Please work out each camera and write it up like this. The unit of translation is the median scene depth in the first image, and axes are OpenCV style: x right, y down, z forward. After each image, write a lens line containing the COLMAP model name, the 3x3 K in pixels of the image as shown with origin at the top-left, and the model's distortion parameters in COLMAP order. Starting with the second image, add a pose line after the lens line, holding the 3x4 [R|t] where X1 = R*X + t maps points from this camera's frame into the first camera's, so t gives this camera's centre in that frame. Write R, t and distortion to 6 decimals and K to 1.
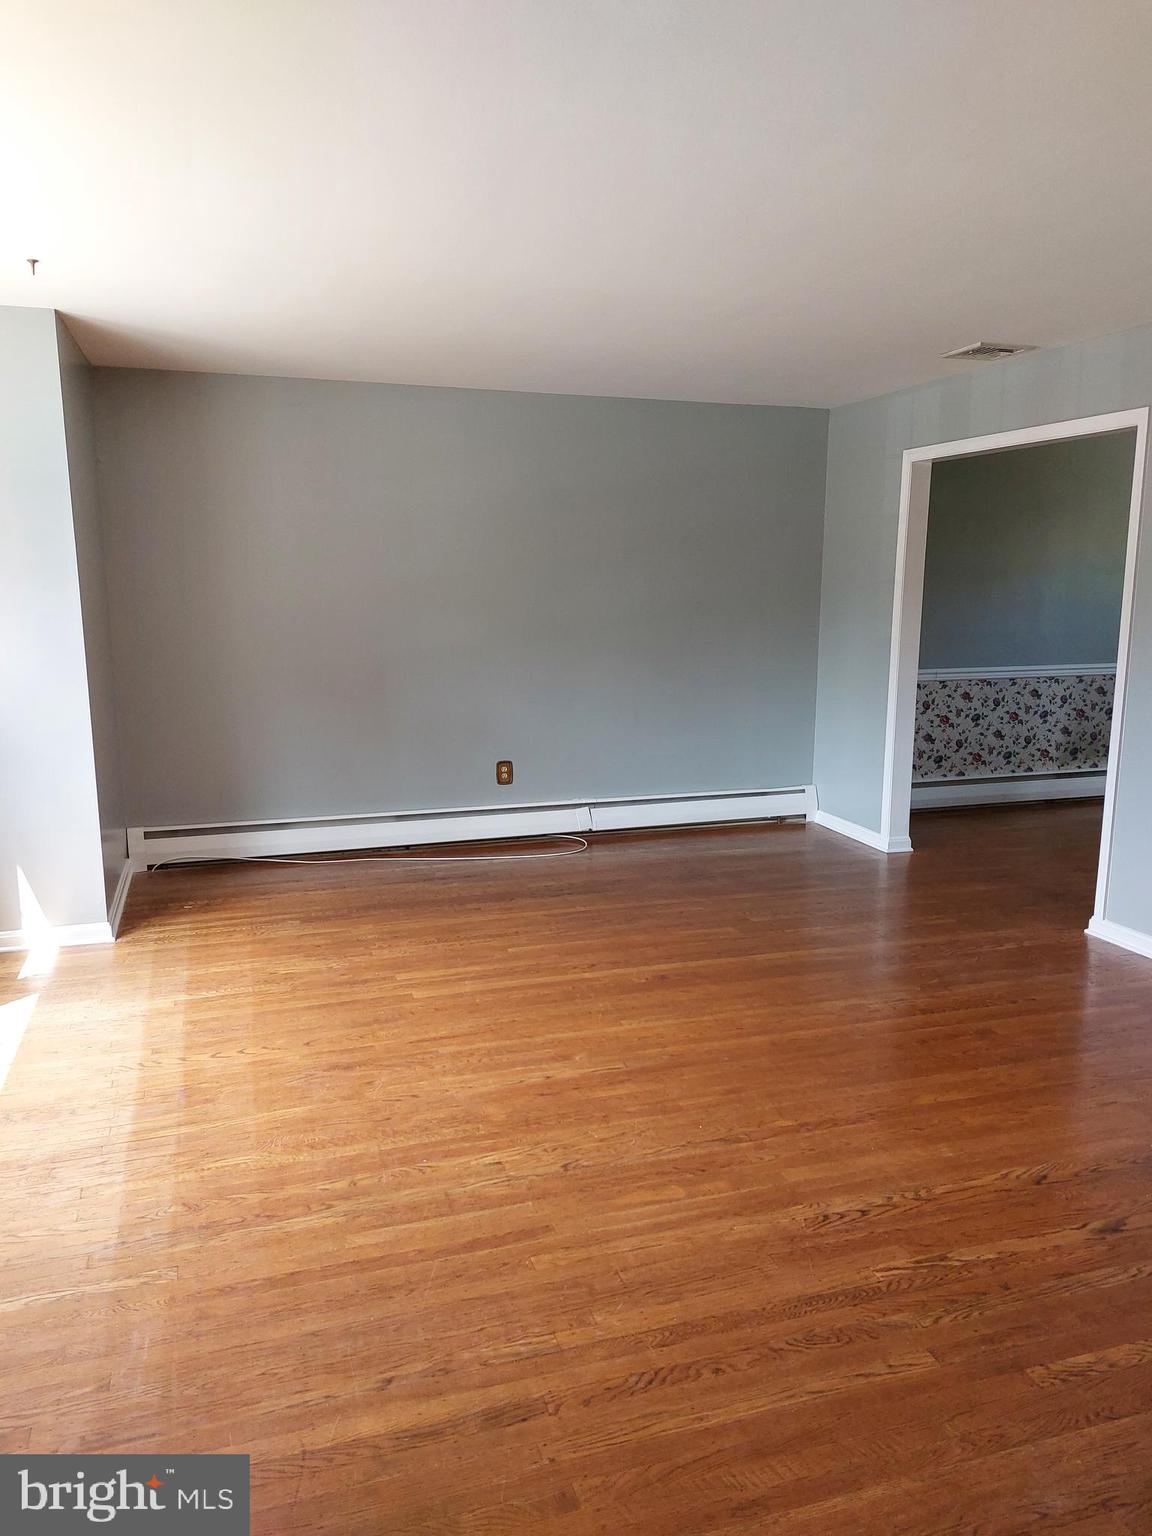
lens RADIAL K [[1095.0, 0, 584.7], [0, 1095.0, 781.4], [0, 0, 1]] dist [0.080218, -0.087229]
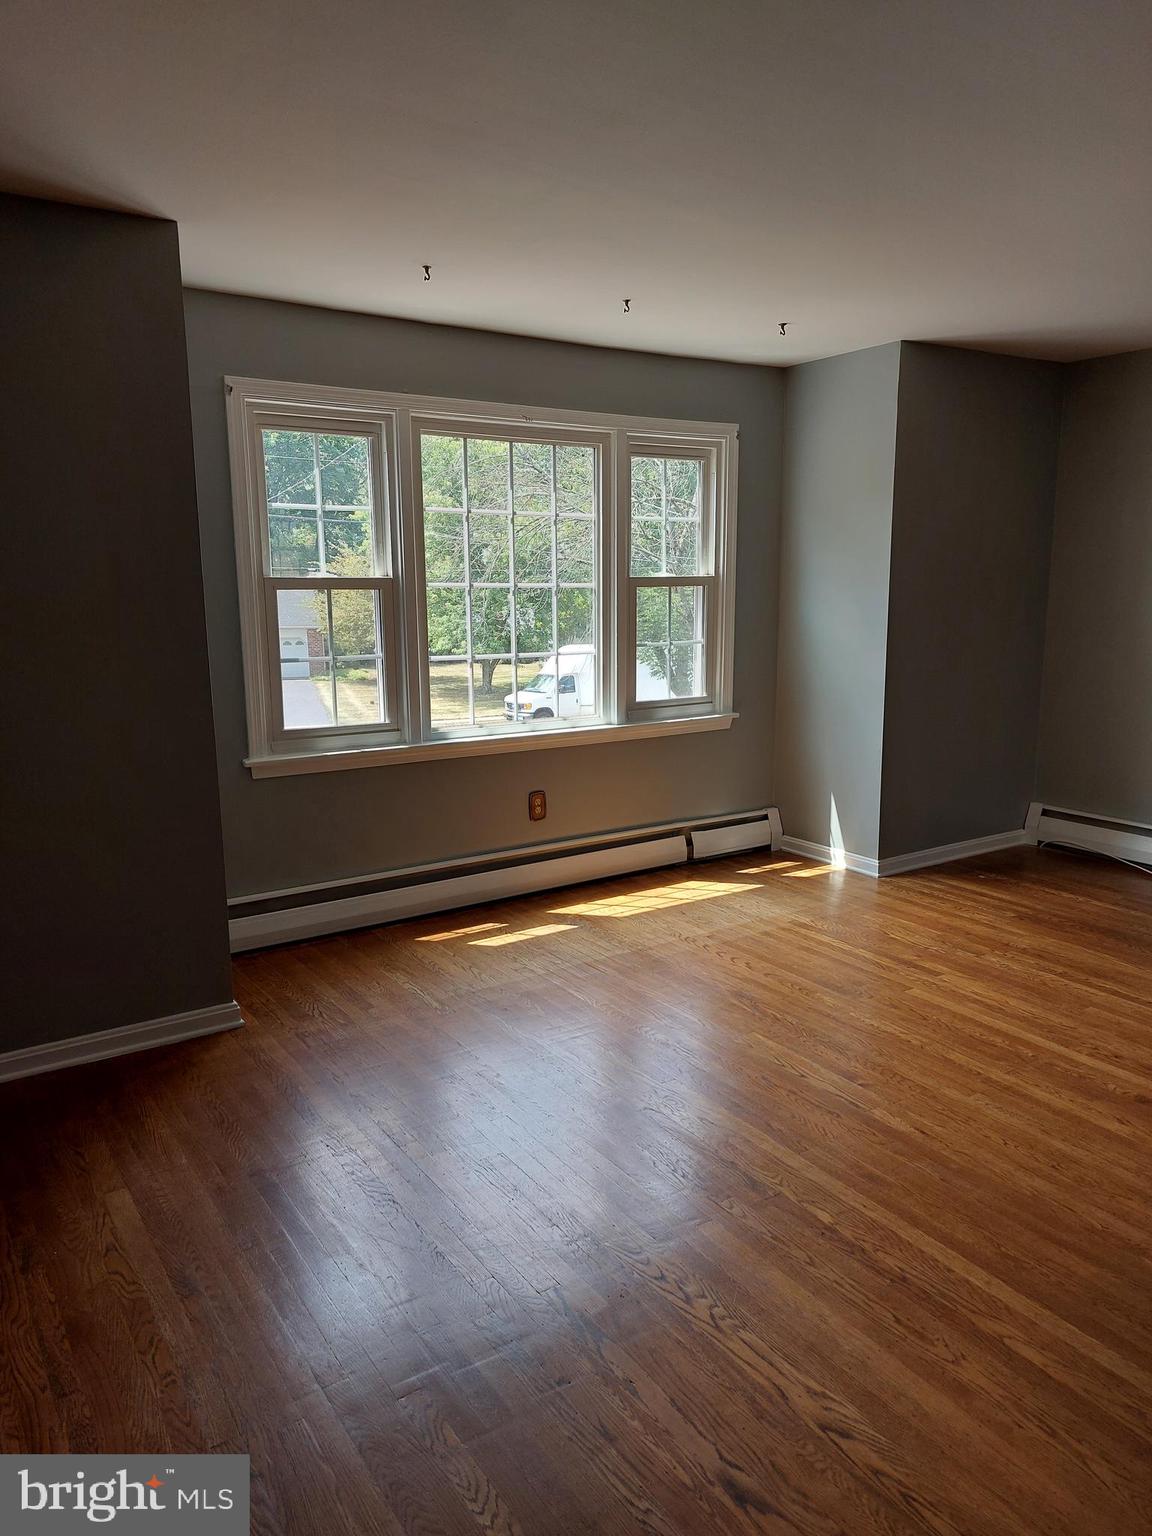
lens RADIAL K [[1095.0, 0, 584.7], [0, 1095.0, 781.4], [0, 0, 1]] dist [0.080218, -0.087229]
pose [[0.249391, 0.175433, -0.952380, 0.606636], [-0.158138, 0.977631, 0.138674, -0.069910], [0.955404, 0.116023, 0.271555, 0.387305]]
